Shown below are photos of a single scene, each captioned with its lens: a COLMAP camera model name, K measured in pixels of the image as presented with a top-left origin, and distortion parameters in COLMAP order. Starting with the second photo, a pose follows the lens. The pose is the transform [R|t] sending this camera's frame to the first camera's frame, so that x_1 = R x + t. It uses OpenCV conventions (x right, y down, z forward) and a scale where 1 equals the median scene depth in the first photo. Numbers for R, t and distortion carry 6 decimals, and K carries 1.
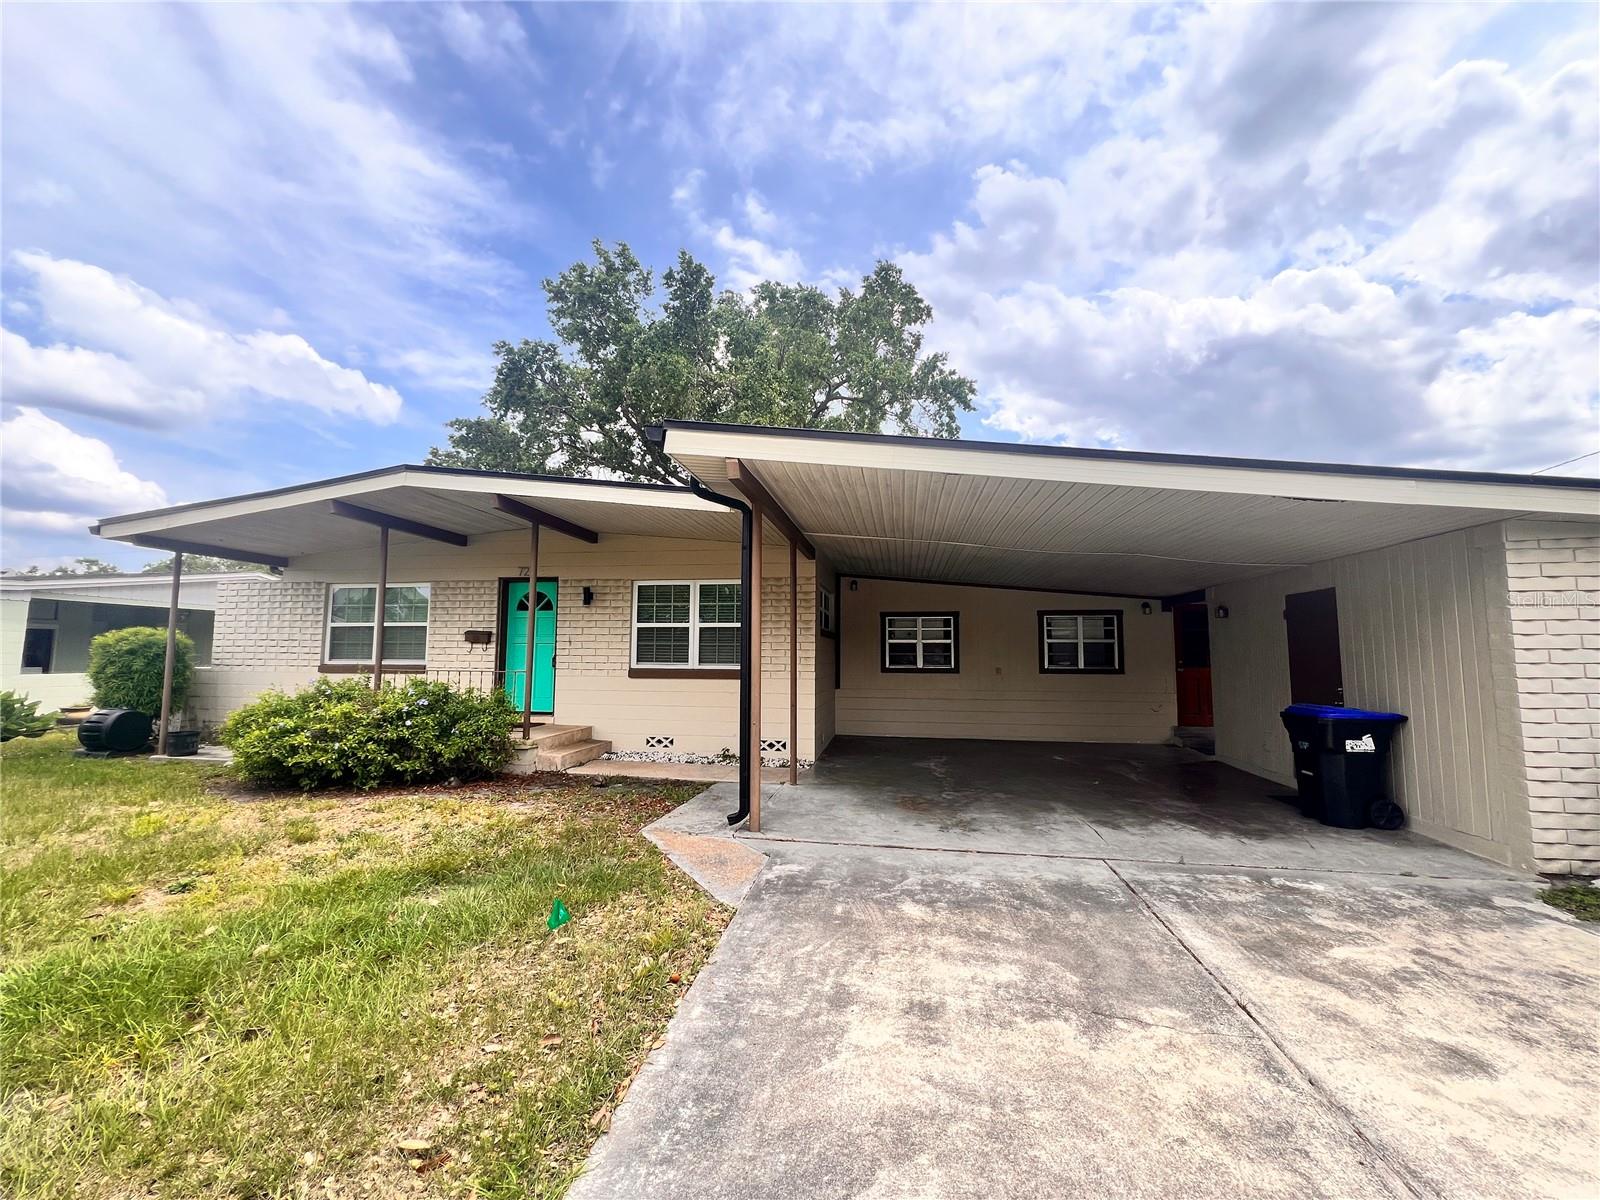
lens RADIAL K [[636.7, 0, 800.0], [0, 636.7, 600.0], [0, 0, 1]] dist [-0.002594, -0.000188]
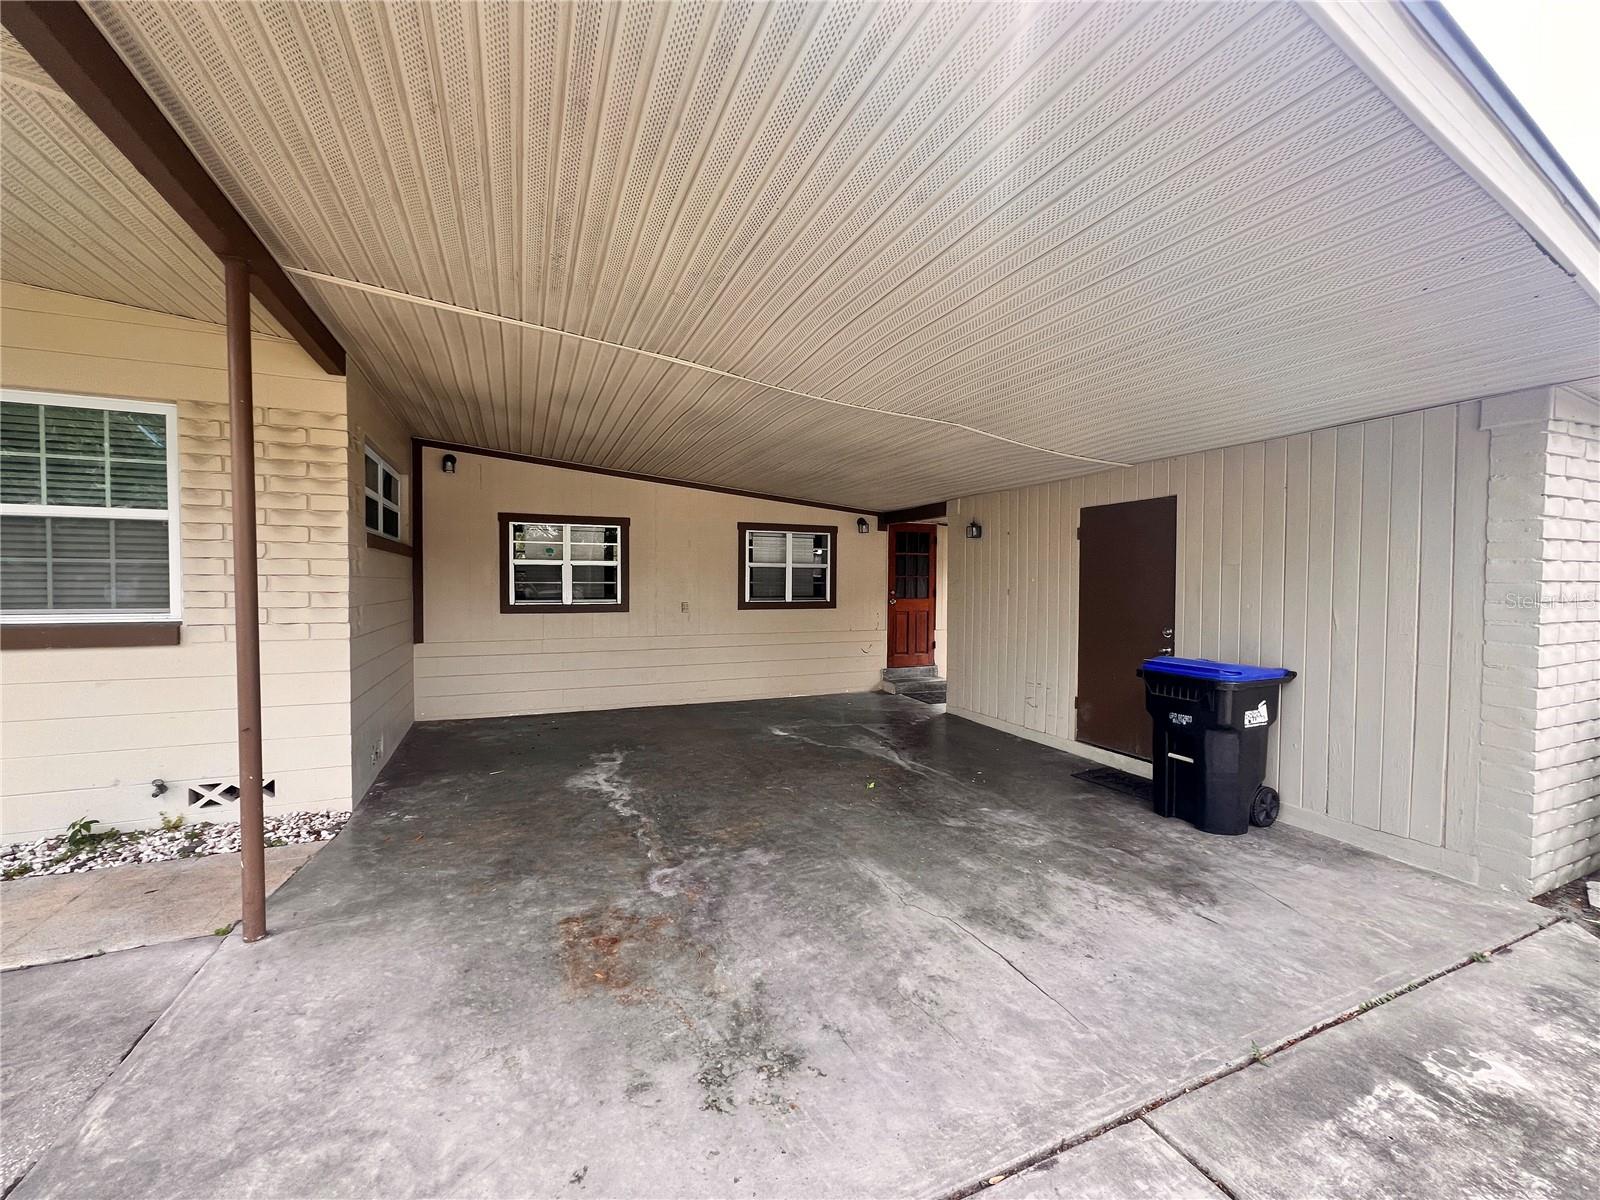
lens RADIAL K [[645.6, 0, 795.7], [0, 645.6, 601.4], [0, 0, 1]] dist [-0.001602, 0.000637]
pose [[0.845915, -0.016183, 0.533072, 0.044395], [-0.046716, 0.993449, 0.104291, 0.030187], [-0.531267, -0.113124, 0.839618, 0.397850]]
